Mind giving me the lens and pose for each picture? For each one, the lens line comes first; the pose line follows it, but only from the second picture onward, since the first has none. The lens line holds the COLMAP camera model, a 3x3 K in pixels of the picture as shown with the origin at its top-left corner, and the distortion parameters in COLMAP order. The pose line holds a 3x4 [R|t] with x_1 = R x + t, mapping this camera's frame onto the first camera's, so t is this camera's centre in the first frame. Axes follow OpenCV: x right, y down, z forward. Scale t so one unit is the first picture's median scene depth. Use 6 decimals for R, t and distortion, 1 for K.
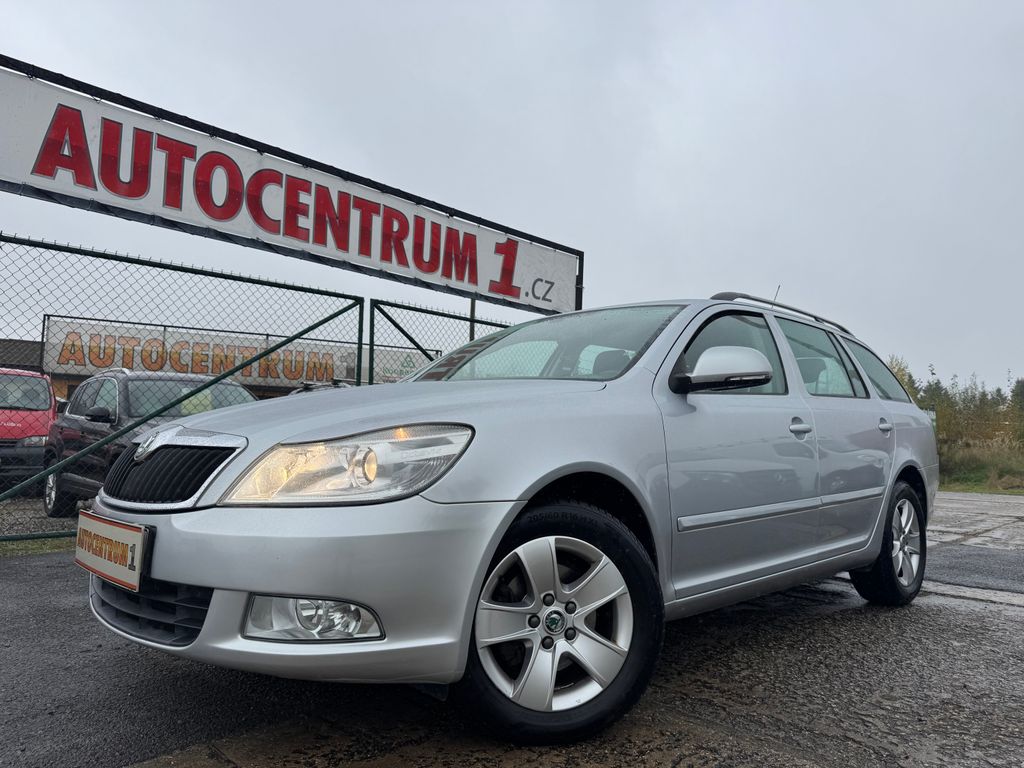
lens RADIAL K [[729.5, 0, 513.9], [0, 729.5, 383.7], [0, 0, 1]] dist [0.036393, -0.046118]
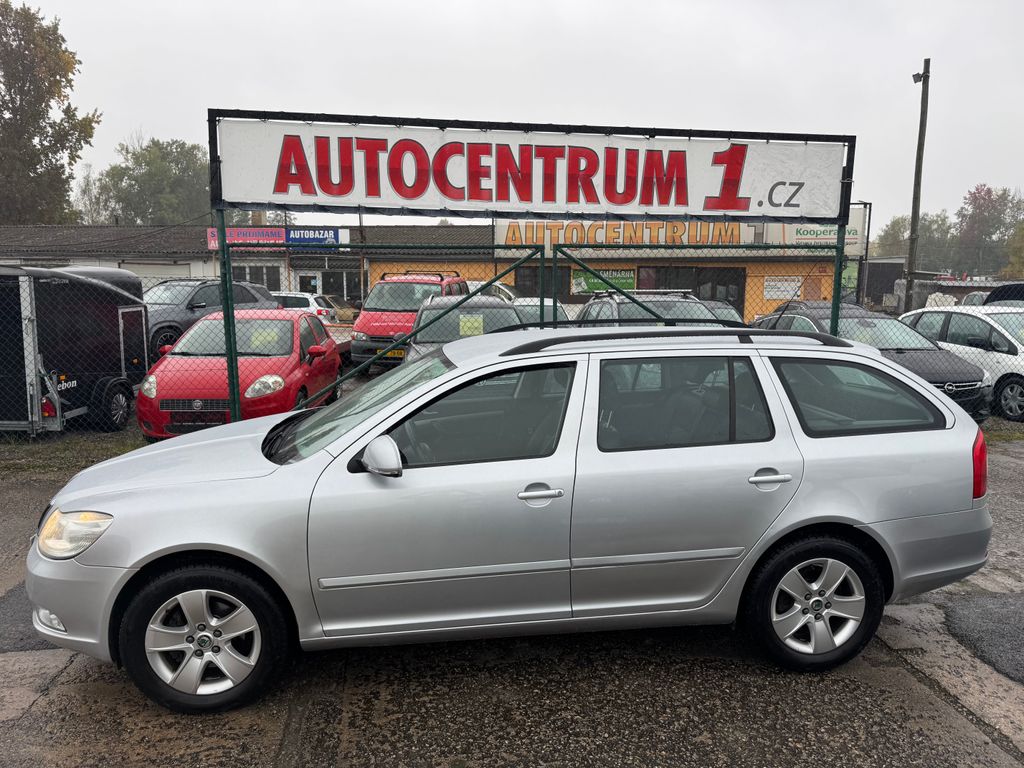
lens RADIAL K [[729.5, 0, 514.2], [0, 729.5, 387.9], [0, 0, 1]] dist [0.036393, -0.046118]
pose [[0.788596, 0.071301, -0.610764, 0.788349], [0.068700, 0.976820, 0.202737, -0.239242], [0.611062, -0.201837, 0.765418, 0.184905]]
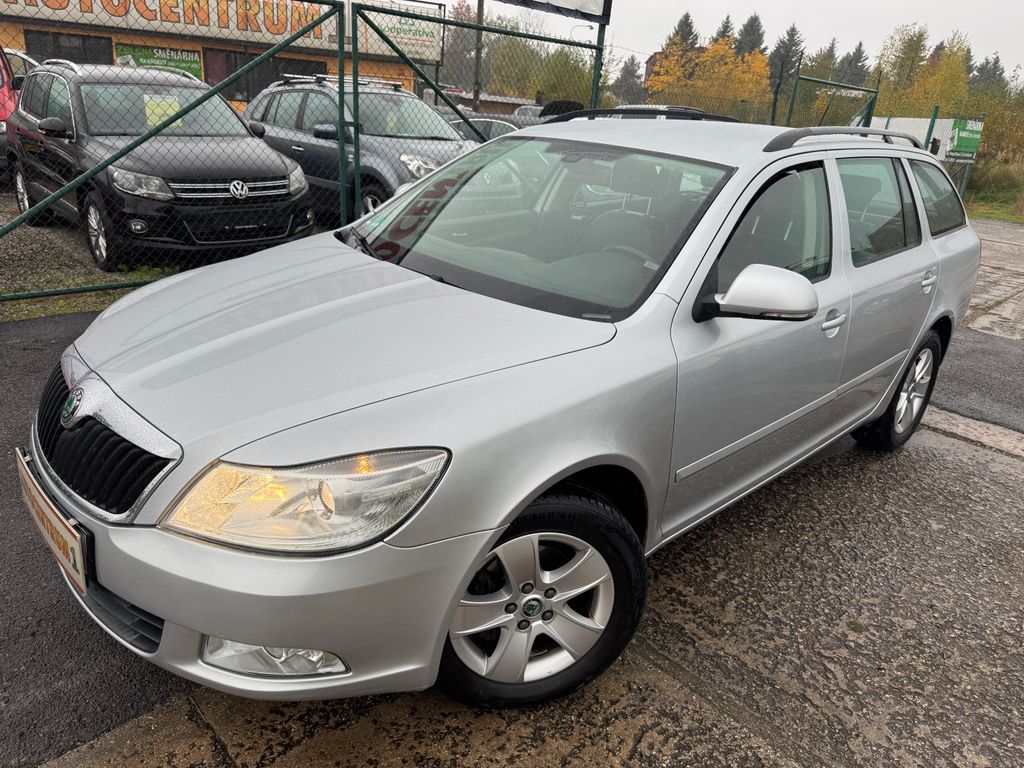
lens RADIAL K [[729.5, 0, 519.3], [0, 729.5, 384.3], [0, 0, 1]] dist [0.036393, -0.046118]
pose [[0.998423, 0.054475, 0.013550, 0.005018], [-0.054868, 0.896053, 0.440544, -0.194176], [0.011857, -0.440593, 0.897629, 0.139718]]
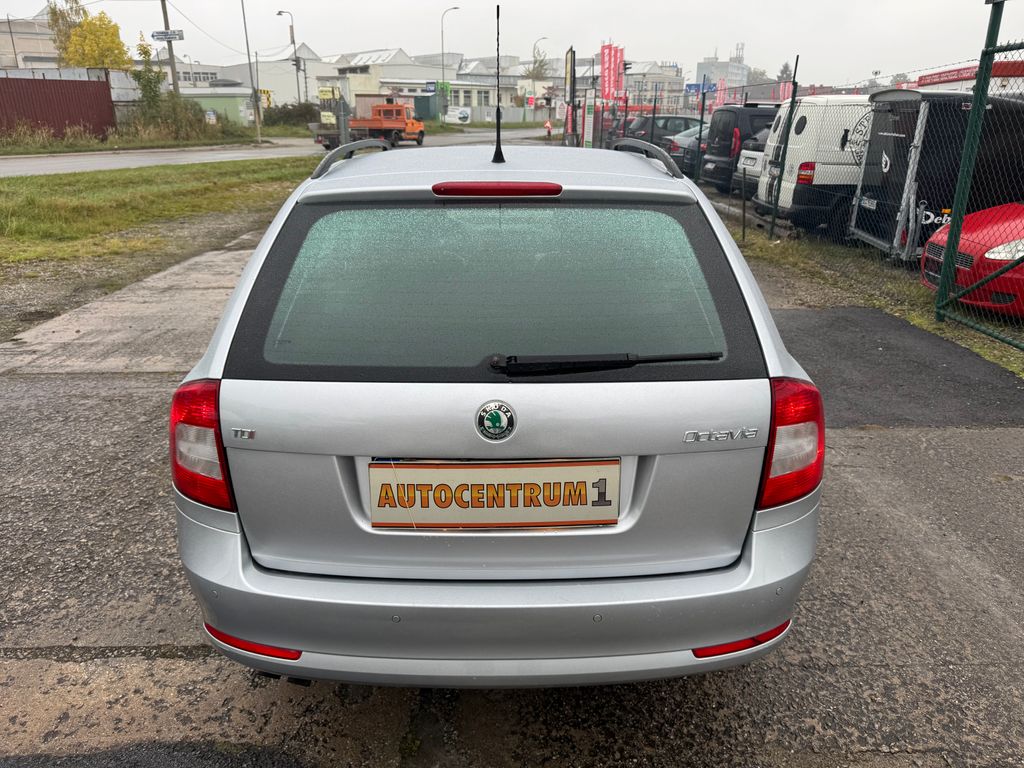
lens RADIAL K [[729.5, 0, 508.4], [0, 729.5, 385.3], [0, 0, 1]] dist [0.036393, -0.046118]
pose [[-0.704404, 0.222204, -0.674122, 0.855675], [0.047267, 0.962313, 0.267806, -0.061007], [0.708224, 0.156780, -0.688360, 1.694808]]
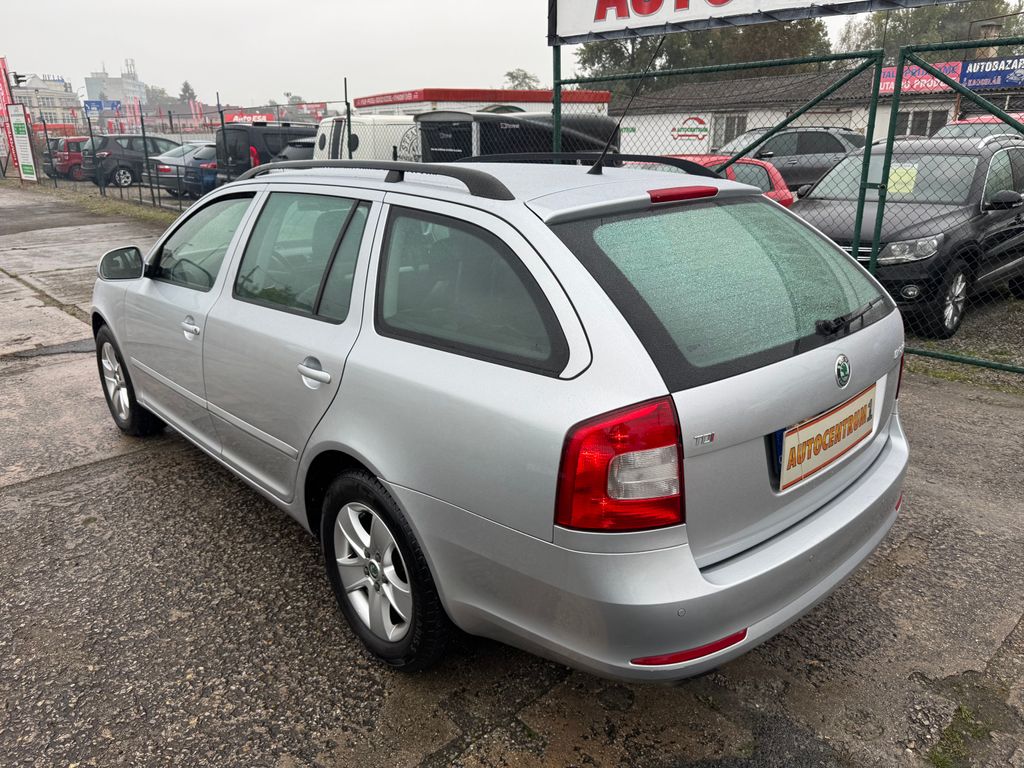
lens RADIAL K [[729.5, 0, 515.1], [0, 729.5, 389.0], [0, 0, 1]] dist [0.036393, -0.046118]
pose [[-0.044458, 0.307007, -0.950668, 1.091852], [0.095545, 0.948554, 0.301856, -0.097340], [0.994432, -0.077411, -0.071504, 1.217829]]
